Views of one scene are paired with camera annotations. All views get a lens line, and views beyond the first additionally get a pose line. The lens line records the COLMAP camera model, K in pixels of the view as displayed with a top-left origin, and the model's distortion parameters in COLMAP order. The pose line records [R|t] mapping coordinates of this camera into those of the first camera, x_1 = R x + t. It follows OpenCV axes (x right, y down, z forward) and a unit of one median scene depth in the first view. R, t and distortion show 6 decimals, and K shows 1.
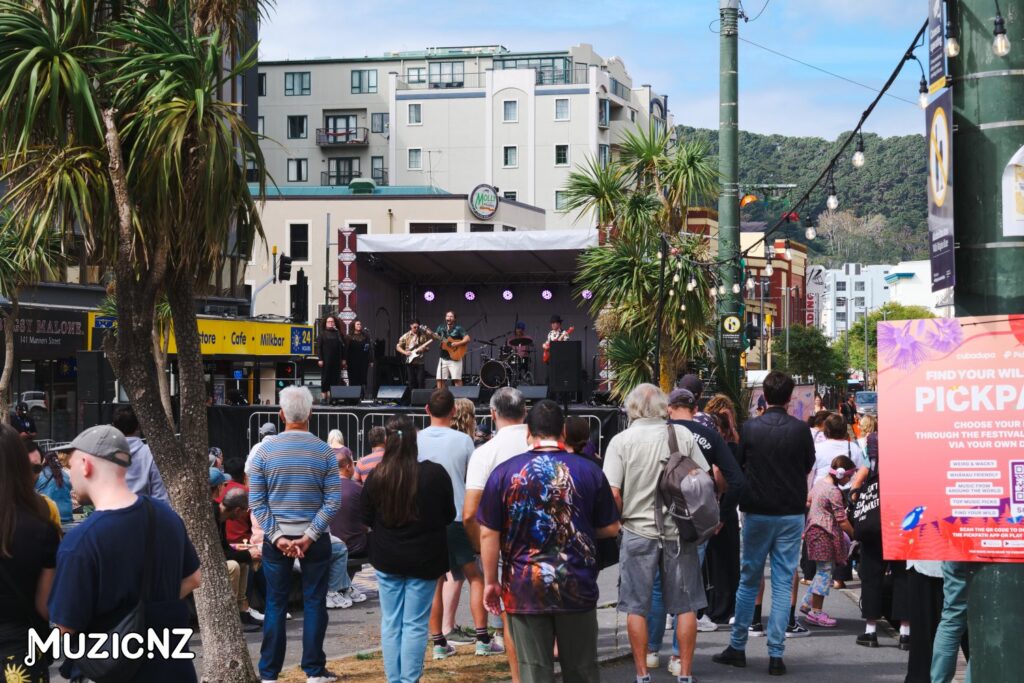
lens RADIAL K [[2050.0, 0, 515.0], [0, 2050.0, 367.7], [0, 0, 1]] dist [0.191613, 0.101061]
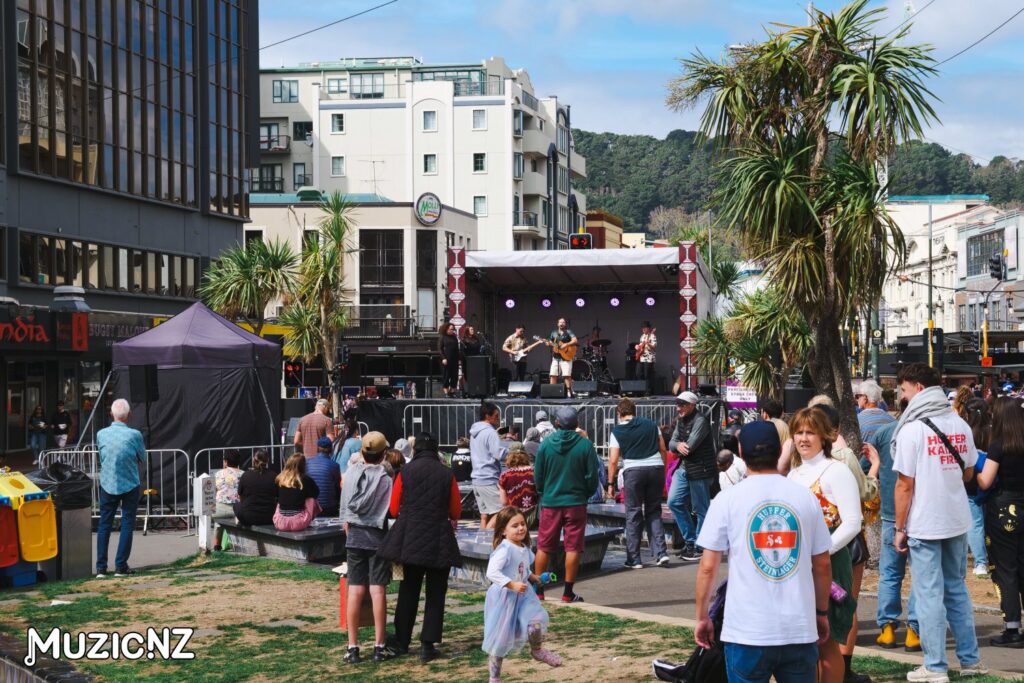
lens RADIAL K [[2050.0, 0, 515.0], [0, 2050.0, 367.7], [0, 0, 1]] dist [0.191613, 0.101061]
pose [[0.996149, -0.008625, 0.087254, -0.051471], [0.008407, 0.999961, 0.002865, -0.000783], [-0.087276, -0.002120, 0.996182, -0.054866]]
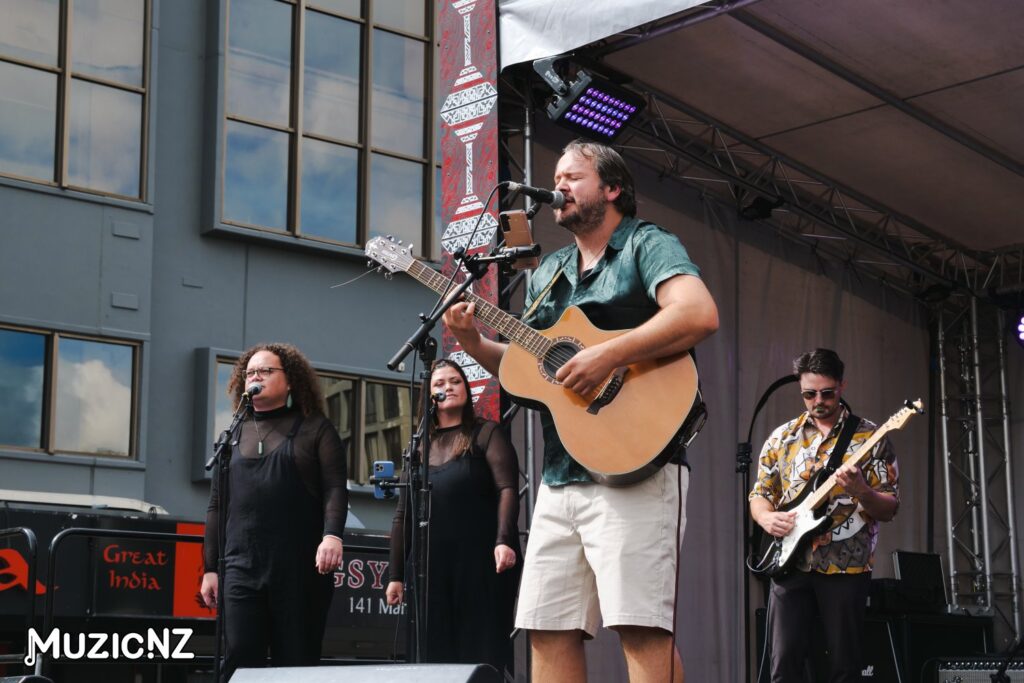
lens RADIAL K [[2050.0, 0, 515.0], [0, 2050.0, 367.7], [0, 0, 1]] dist [0.191613, 0.101061]
pose [[0.857990, -0.082086, -0.507065, 0.011322], [0.000488, 0.987279, -0.158999, 0.003314], [0.513666, 0.136172, 0.847115, 0.279420]]
